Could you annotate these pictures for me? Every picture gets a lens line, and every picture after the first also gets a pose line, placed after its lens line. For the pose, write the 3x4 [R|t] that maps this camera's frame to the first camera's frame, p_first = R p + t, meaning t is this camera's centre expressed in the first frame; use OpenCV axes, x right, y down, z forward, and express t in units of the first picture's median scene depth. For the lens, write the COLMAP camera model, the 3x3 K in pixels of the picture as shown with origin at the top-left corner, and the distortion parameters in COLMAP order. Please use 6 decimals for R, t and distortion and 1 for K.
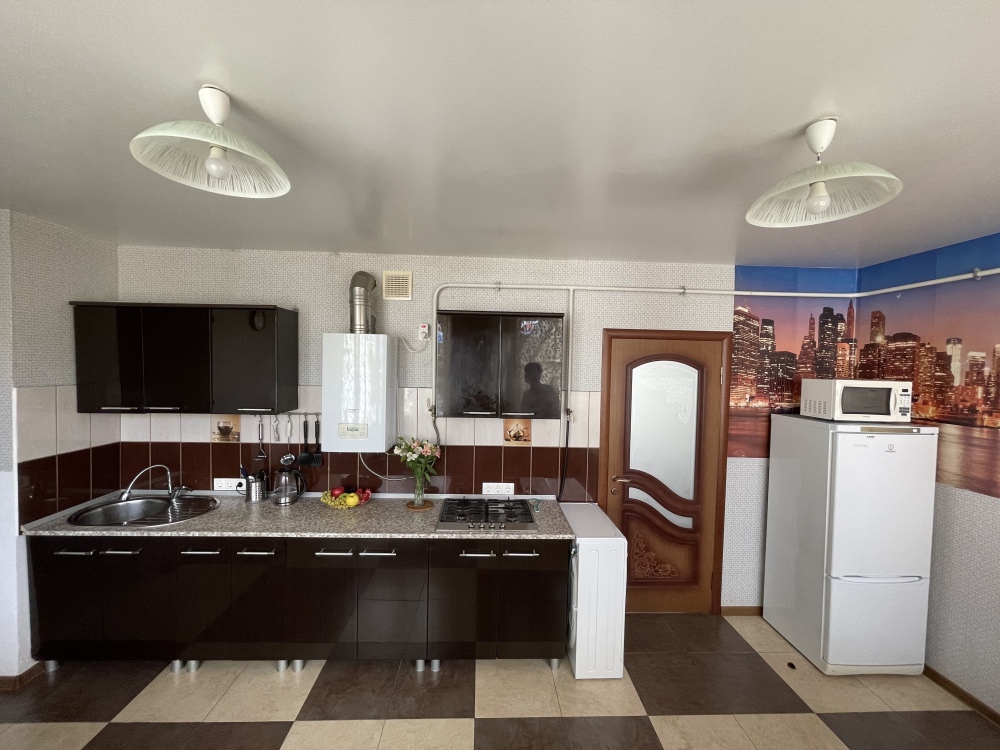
lens RADIAL K [[402.4, 0, 496.7], [0, 402.4, 375.2], [0, 0, 1]] dist [-0.000678, 0.000207]
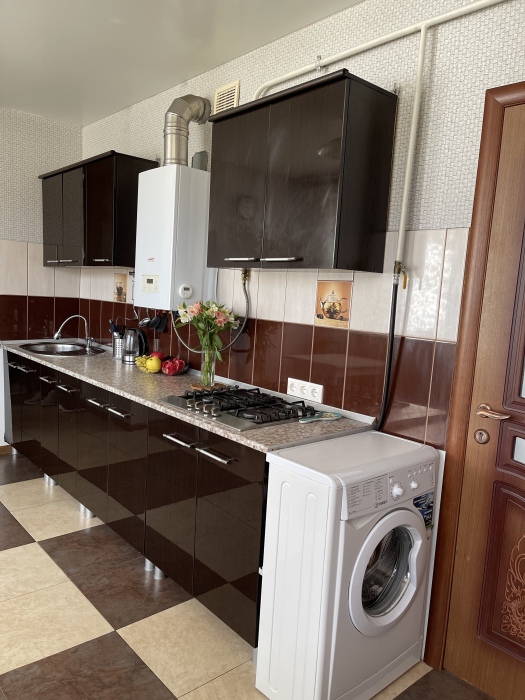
lens RADIAL K [[533.7, 0, 262.1], [0, 533.7, 351.9], [0, 0, 1]] dist [0.045621, 0.002025]
pose [[0.639656, 0.106334, -0.761271, 0.617329], [-0.073846, 0.994305, 0.076835, 0.159376], [0.765106, 0.007069, 0.643866, 0.390365]]
